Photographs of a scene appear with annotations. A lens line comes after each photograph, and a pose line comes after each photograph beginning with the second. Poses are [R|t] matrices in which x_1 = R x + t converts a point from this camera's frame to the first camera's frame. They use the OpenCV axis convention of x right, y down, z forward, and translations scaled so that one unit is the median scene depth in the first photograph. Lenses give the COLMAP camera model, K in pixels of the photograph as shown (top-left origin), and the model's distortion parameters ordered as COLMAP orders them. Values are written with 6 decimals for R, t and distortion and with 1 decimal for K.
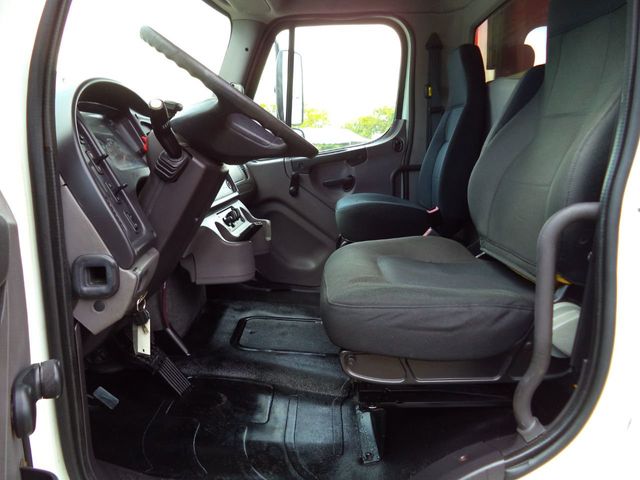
lens RADIAL K [[521.5, 0, 321.2], [0, 521.5, 238.6], [0, 0, 1]] dist [-0.023589, -0.007312]
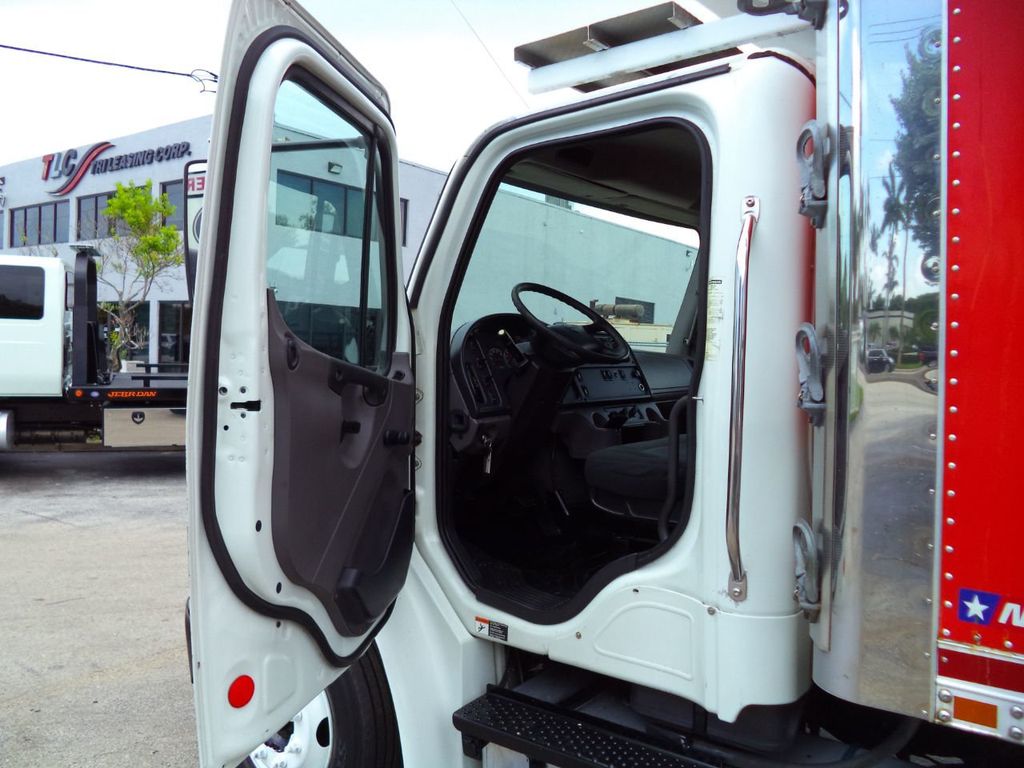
lens RADIAL K [[834.3, 0, 511.5], [0, 834.3, 381.8], [0, 0, 1]] dist [-0.023589, -0.007312]
pose [[0.765376, 0.031327, -0.642820, 1.656674], [-0.123095, 0.987501, -0.098439, 0.206815], [0.631702, 0.154471, 0.759665, -1.221423]]
